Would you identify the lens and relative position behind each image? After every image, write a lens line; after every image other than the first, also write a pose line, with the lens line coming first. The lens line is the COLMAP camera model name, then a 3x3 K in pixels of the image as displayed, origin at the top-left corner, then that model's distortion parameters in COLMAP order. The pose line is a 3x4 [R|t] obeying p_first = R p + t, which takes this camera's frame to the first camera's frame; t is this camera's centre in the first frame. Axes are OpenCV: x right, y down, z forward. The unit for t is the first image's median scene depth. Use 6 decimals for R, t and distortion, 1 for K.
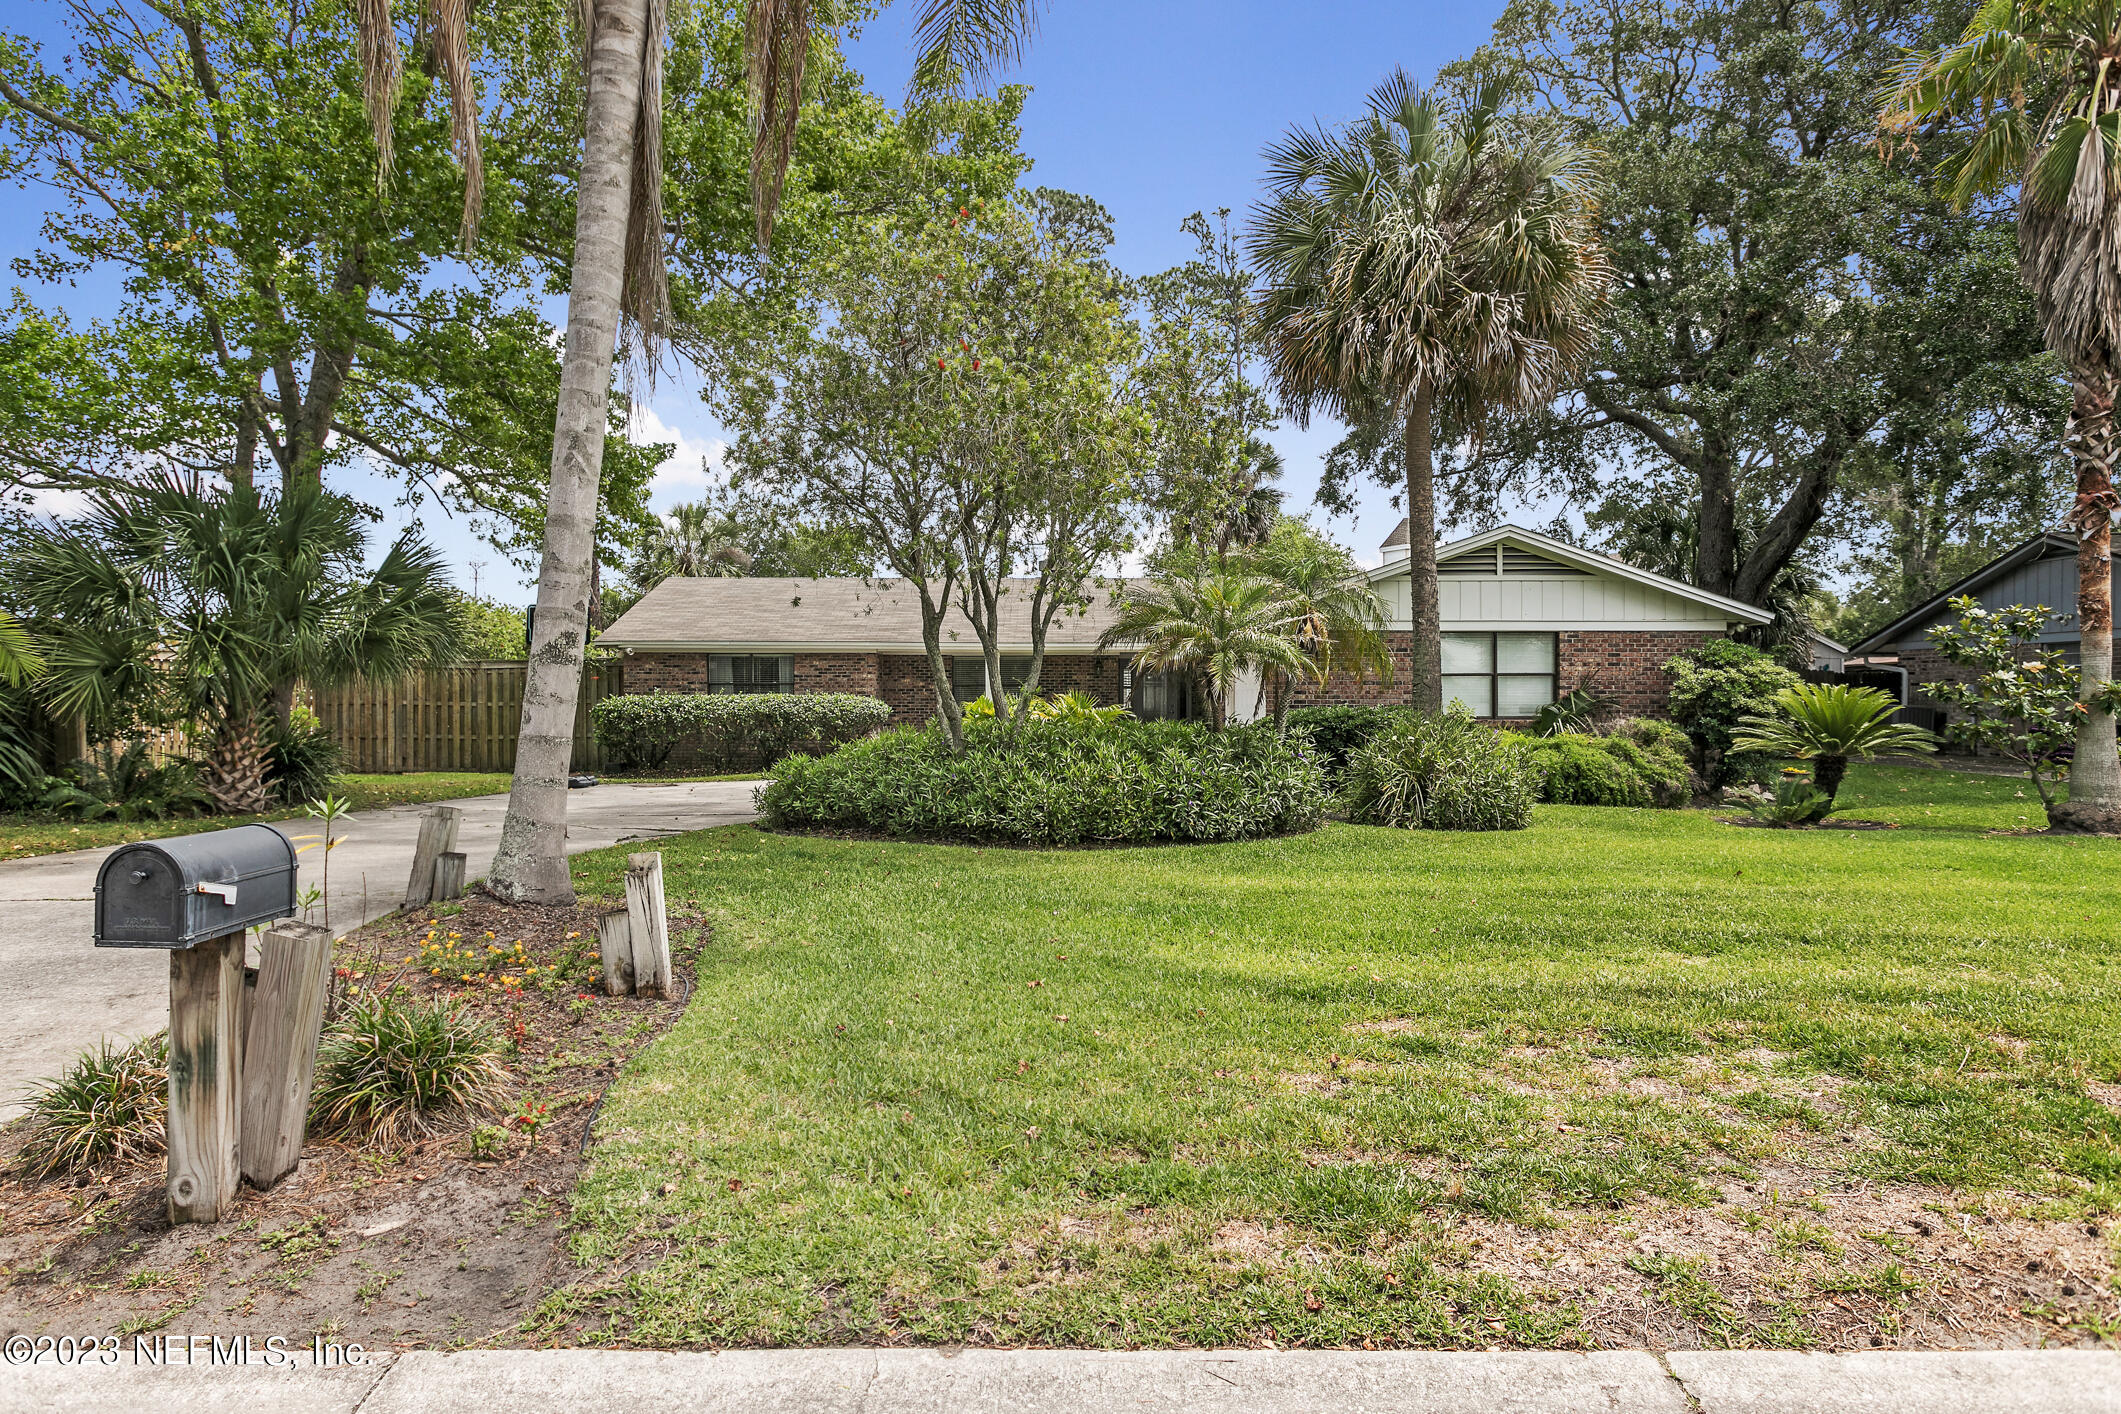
lens RADIAL K [[1318.0, 0, 1046.8], [0, 1318.0, 711.3], [0, 0, 1]] dist [0.003538, 0.000387]
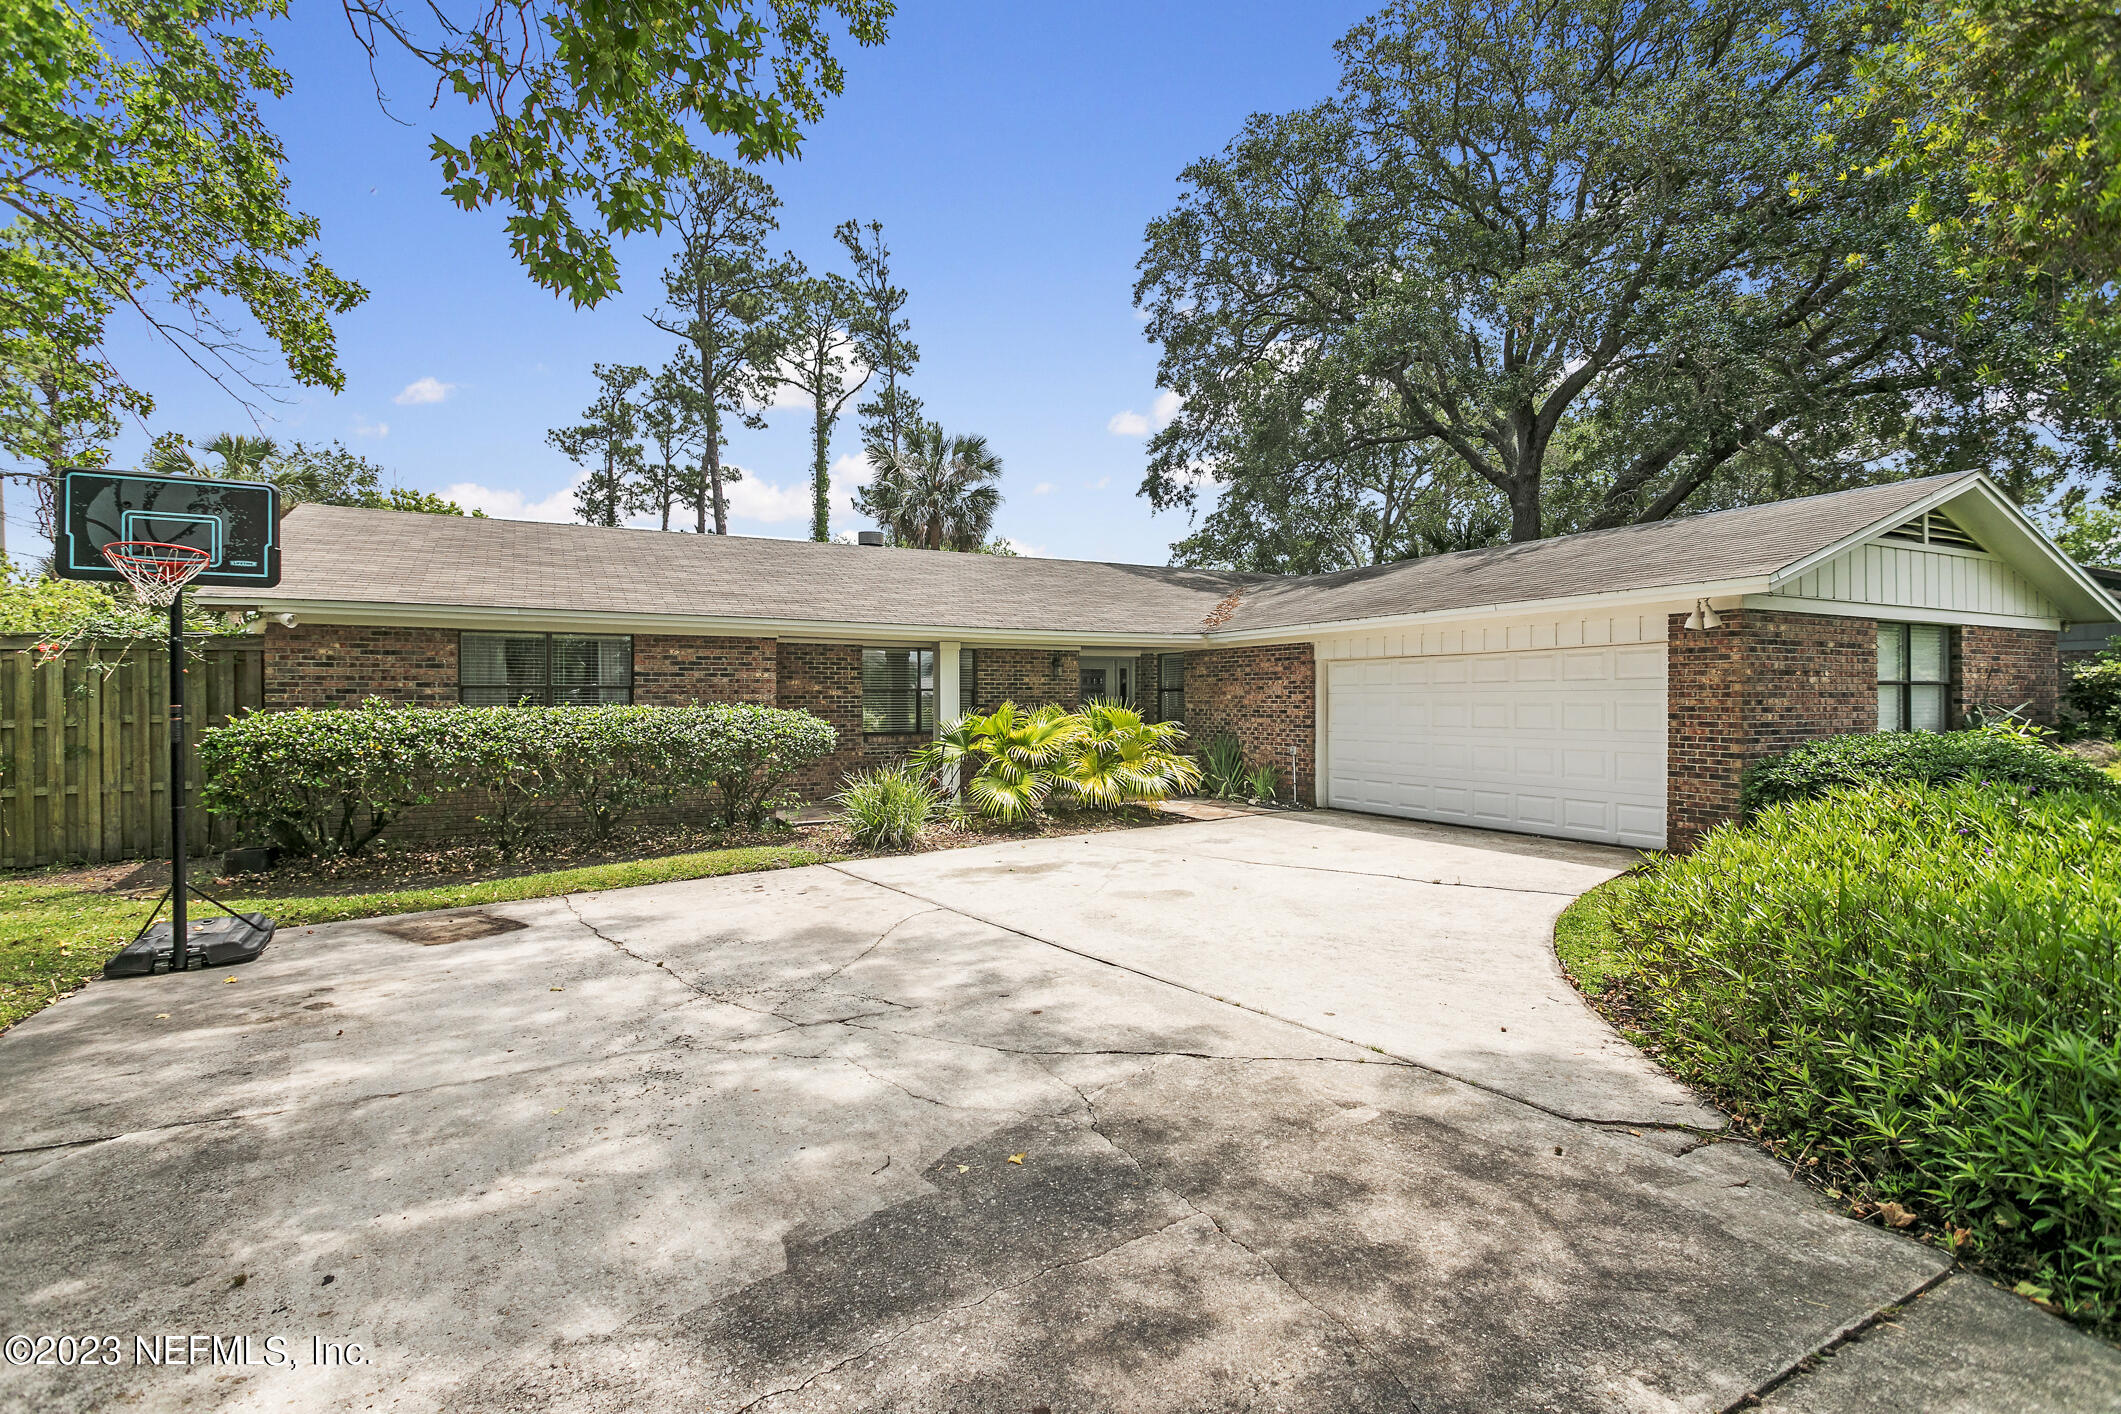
lens RADIAL K [[1028.0, 0, 1077.0], [0, 1028.0, 699.8], [0, 0, 1]] dist [0.002361, 0.001400]
pose [[0.885570, -0.000238, 0.464506, -0.321350], [0.003000, 0.999982, -0.005208, -0.017497], [-0.464497, 0.006006, 0.885554, 0.713322]]
